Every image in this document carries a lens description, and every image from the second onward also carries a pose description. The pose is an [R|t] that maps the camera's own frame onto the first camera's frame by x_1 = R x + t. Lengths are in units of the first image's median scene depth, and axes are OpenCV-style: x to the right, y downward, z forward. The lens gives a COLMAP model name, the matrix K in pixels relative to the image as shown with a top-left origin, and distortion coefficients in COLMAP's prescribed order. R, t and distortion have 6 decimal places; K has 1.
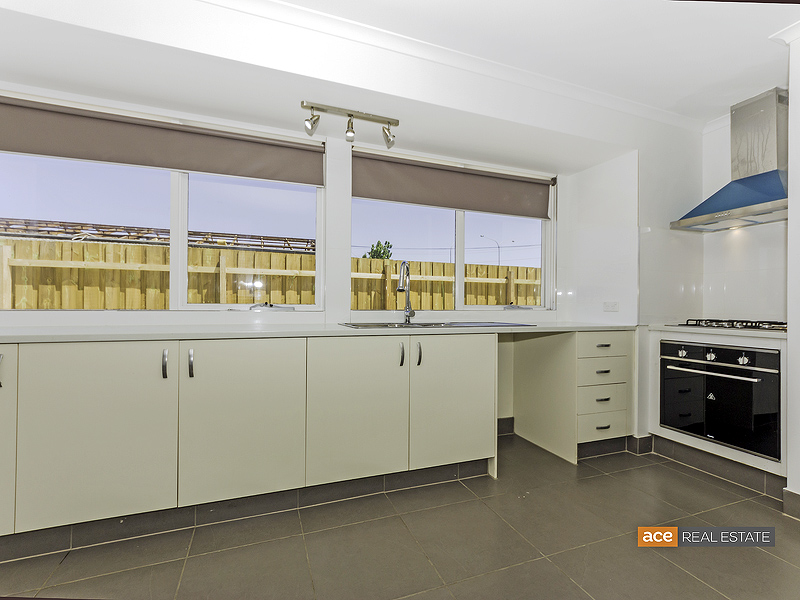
lens RADIAL K [[360.5, 0, 401.7], [0, 360.5, 299.2], [0, 0, 1]] dist [0.000285, -0.000124]
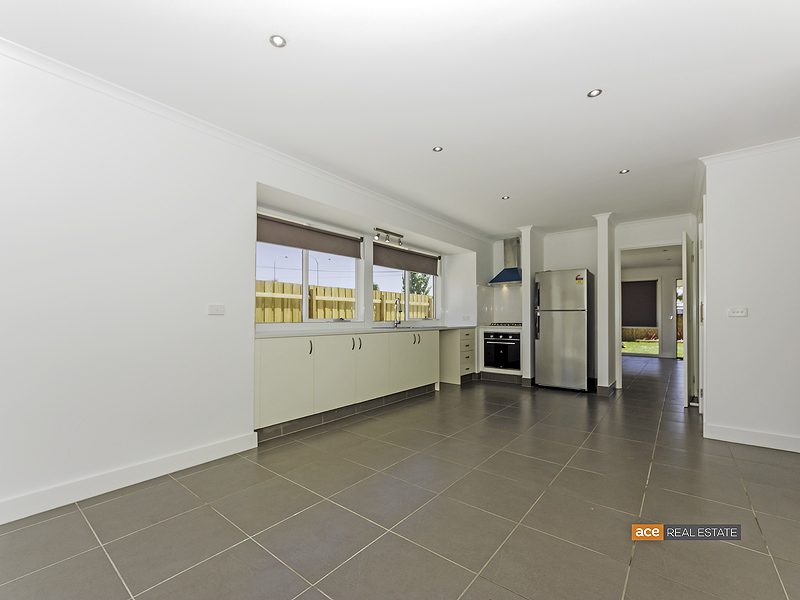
lens RADIAL K [[360.5, 0, 394.2], [0, 360.5, 301.8], [0, 0, 1]] dist [0.000285, -0.000124]
pose [[0.853412, 0.021516, 0.520793, -1.020328], [-0.005809, 0.999478, -0.031774, -0.006193], [-0.521205, 0.024091, 0.853091, -0.729723]]
